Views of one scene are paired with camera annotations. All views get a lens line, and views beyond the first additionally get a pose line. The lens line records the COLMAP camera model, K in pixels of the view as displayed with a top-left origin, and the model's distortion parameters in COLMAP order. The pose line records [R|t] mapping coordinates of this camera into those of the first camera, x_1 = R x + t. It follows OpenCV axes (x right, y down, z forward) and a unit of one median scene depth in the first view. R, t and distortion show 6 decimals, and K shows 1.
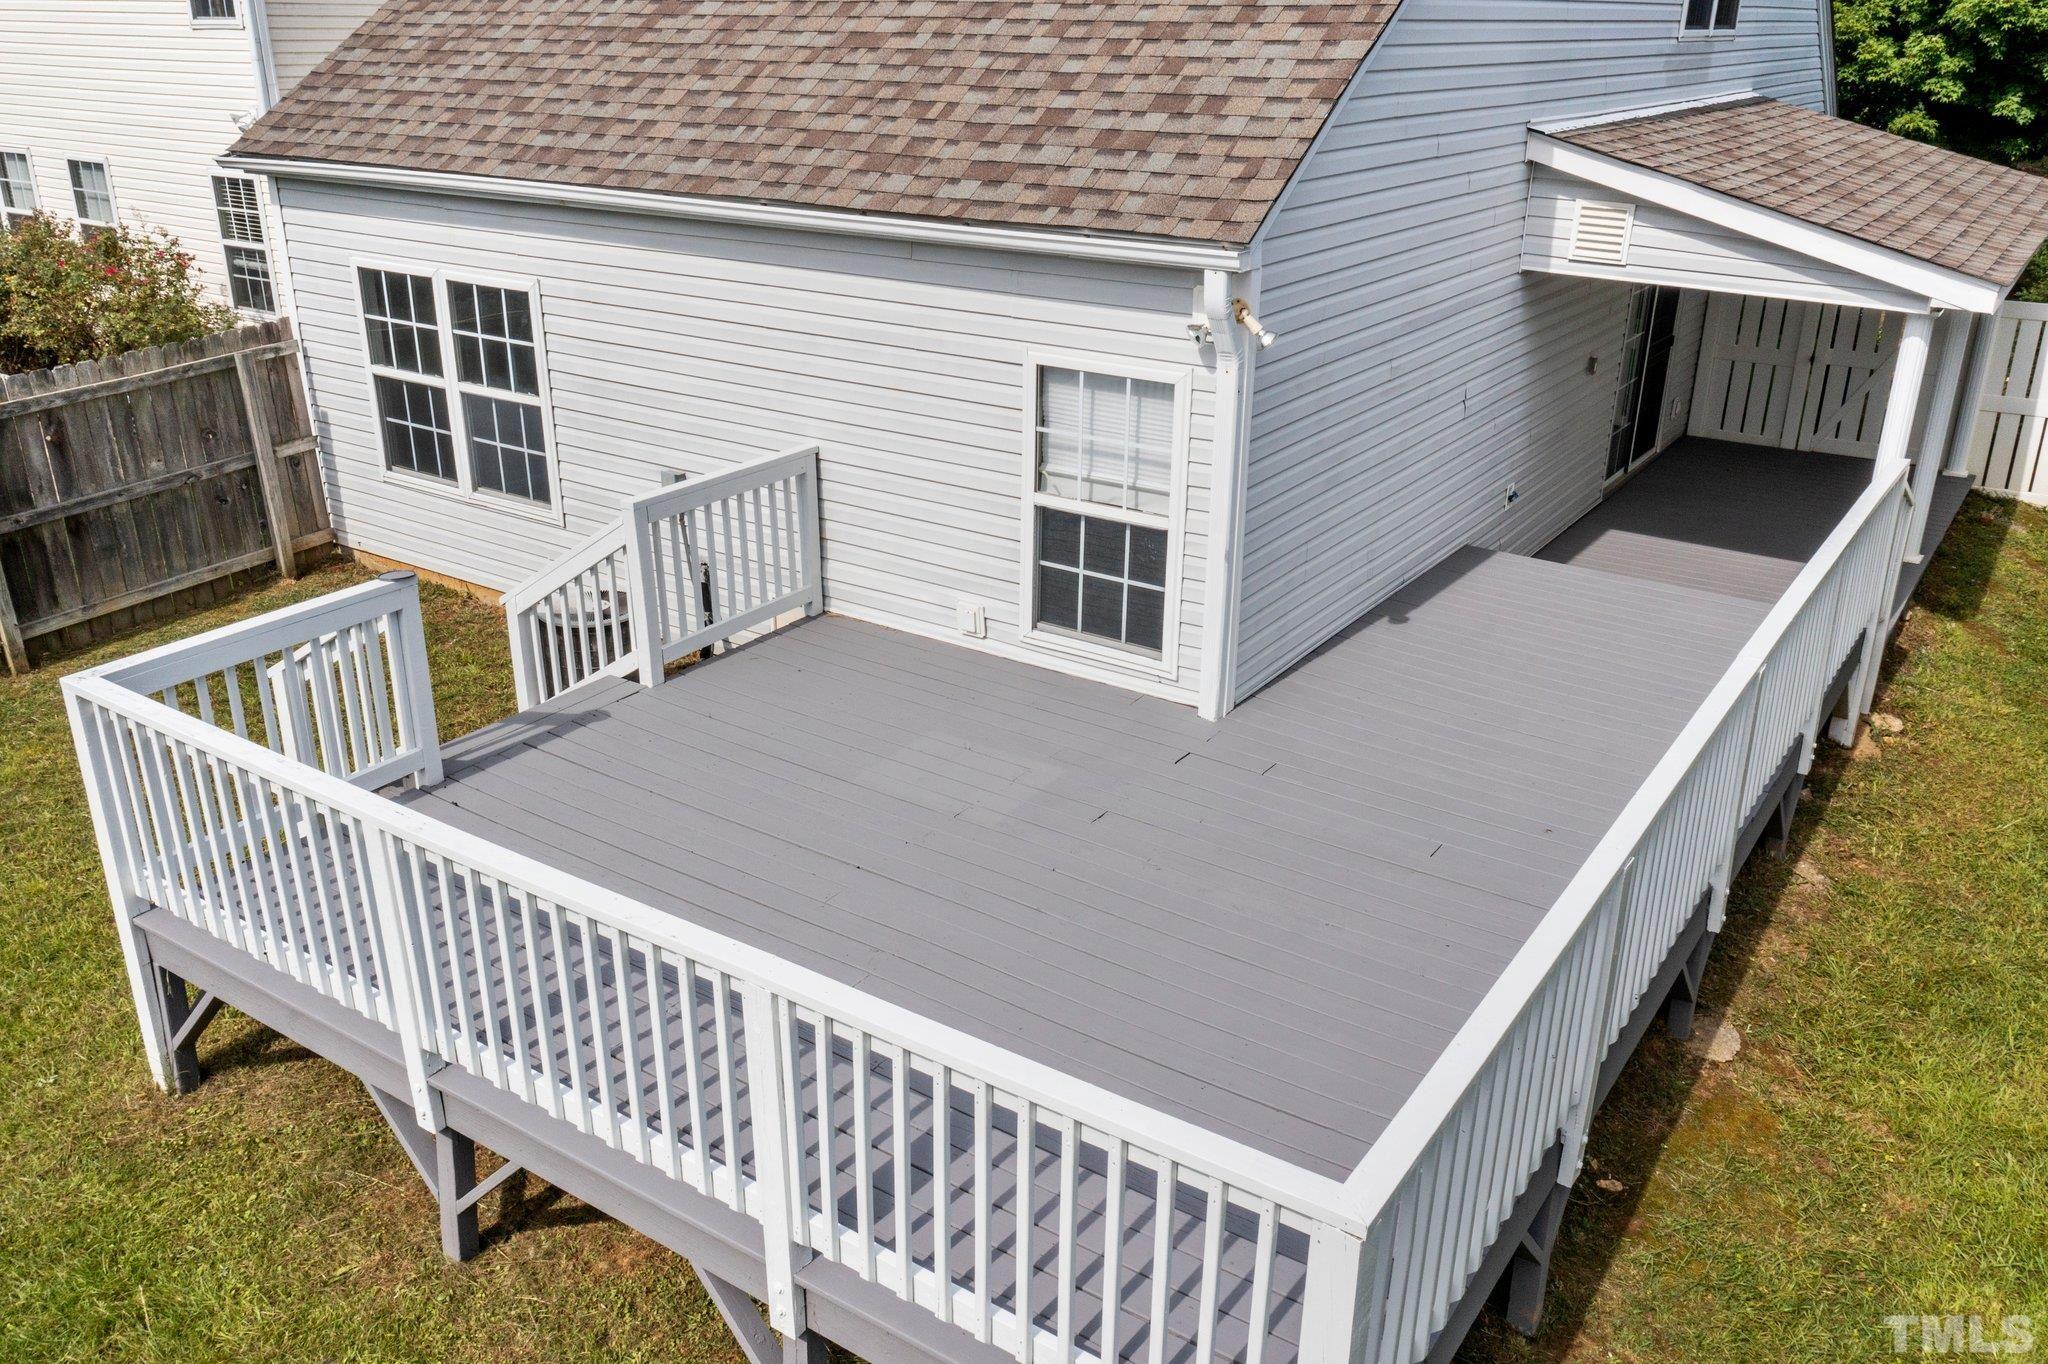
lens RADIAL K [[1638.0, 0, 1022.3], [0, 1638.0, 675.7], [0, 0, 1]] dist [-0.005166, 0.006471]
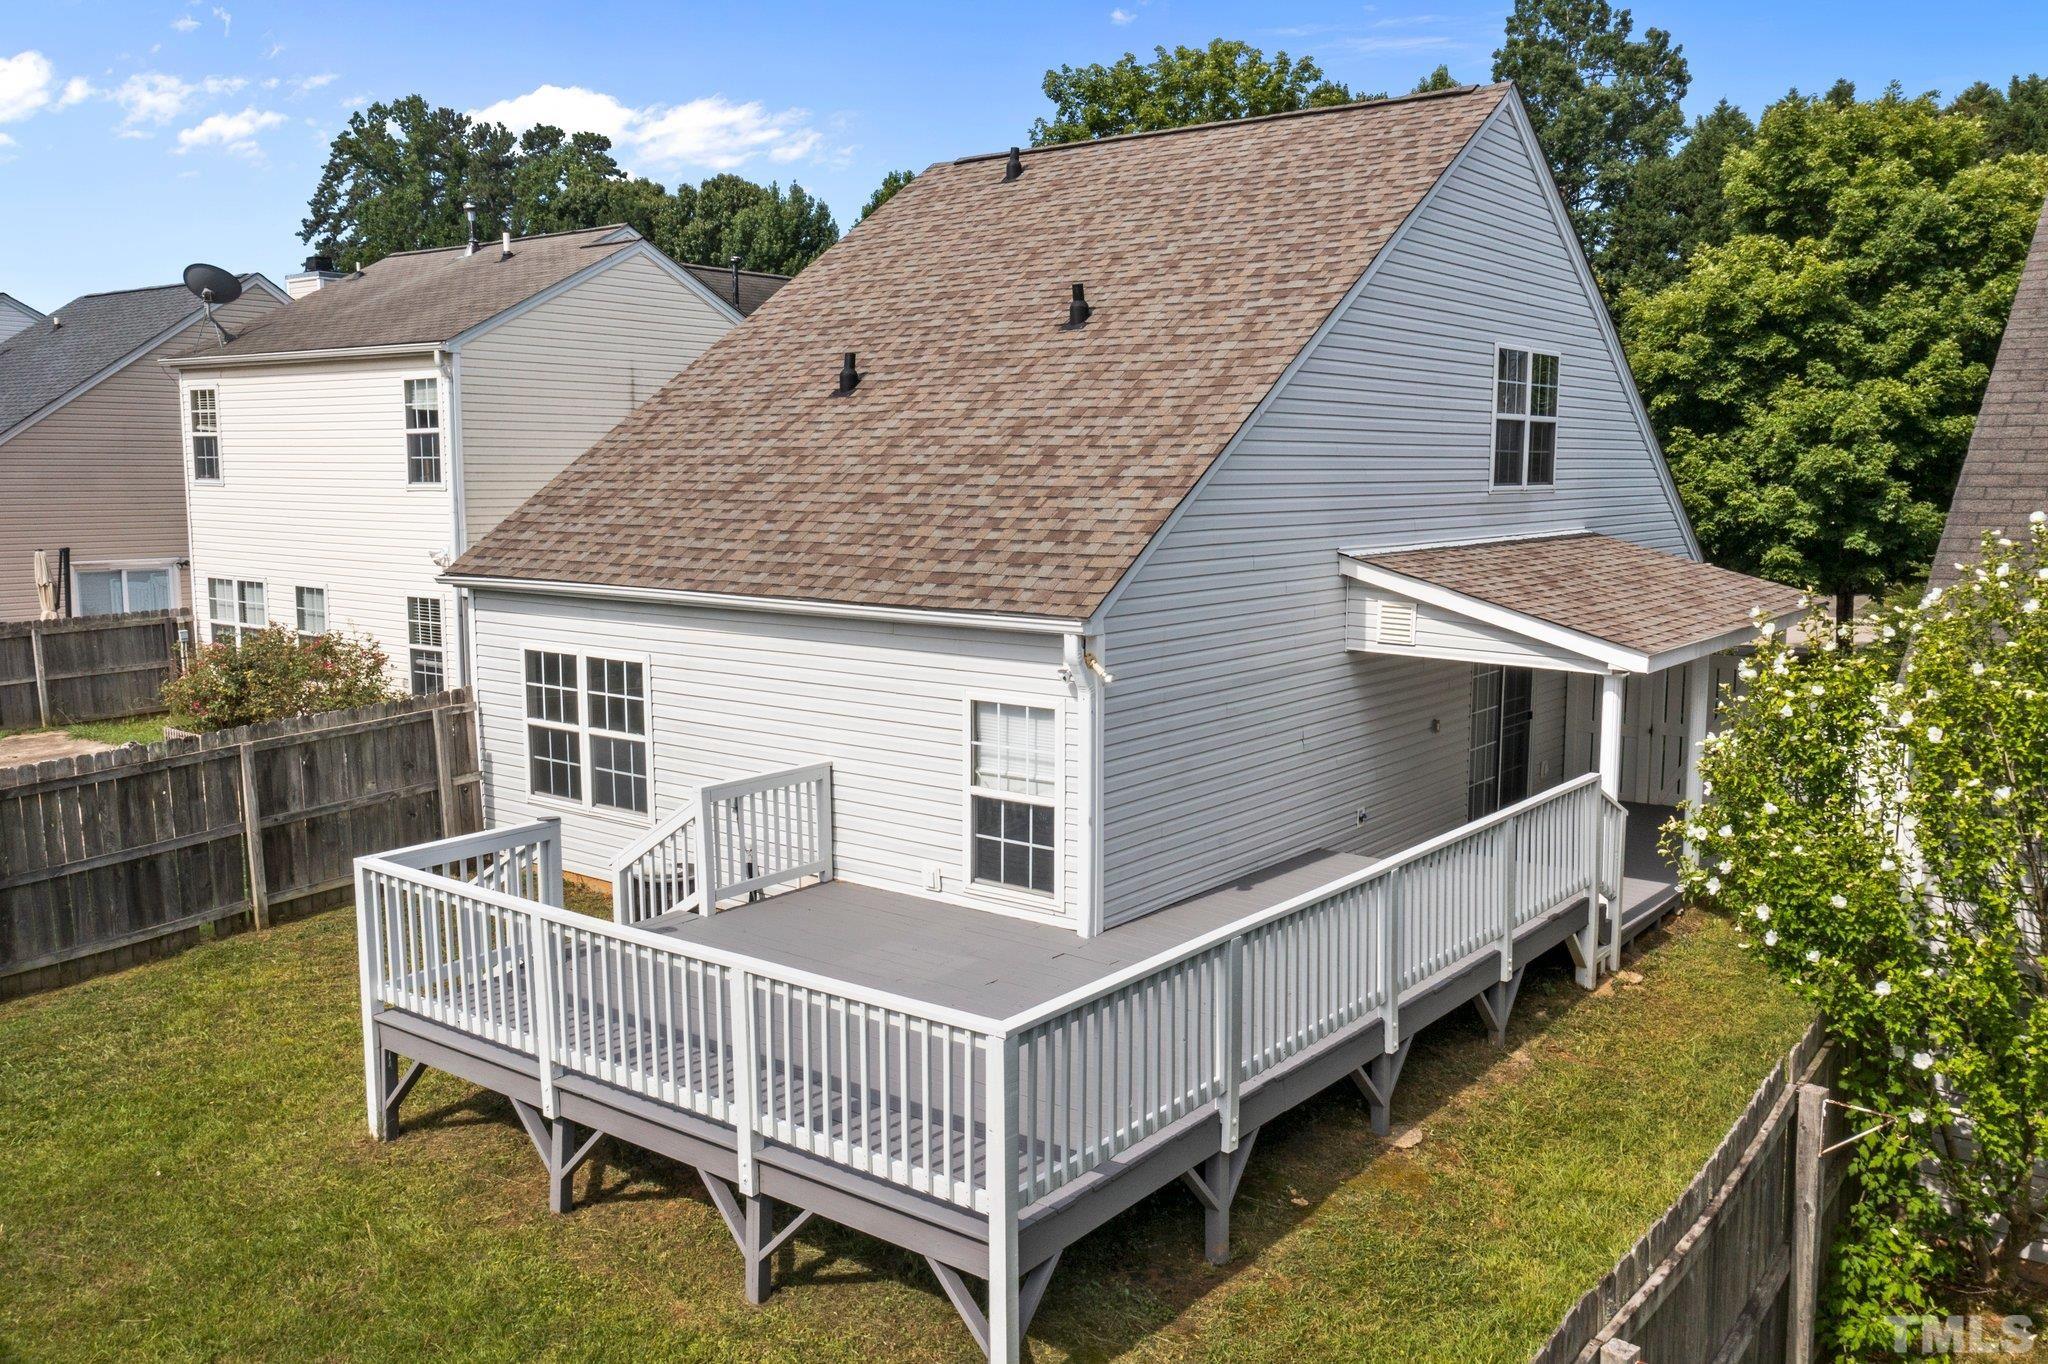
lens RADIAL K [[1638.0, 0, 1022.6], [0, 1638.0, 685.9], [0, 0, 1]] dist [-0.005166, 0.006471]
pose [[0.998453, 0.000441, -0.055608, 0.126879], [-0.014275, 0.968493, -0.248633, 0.156050], [0.053746, 0.249042, 0.967000, -0.418312]]
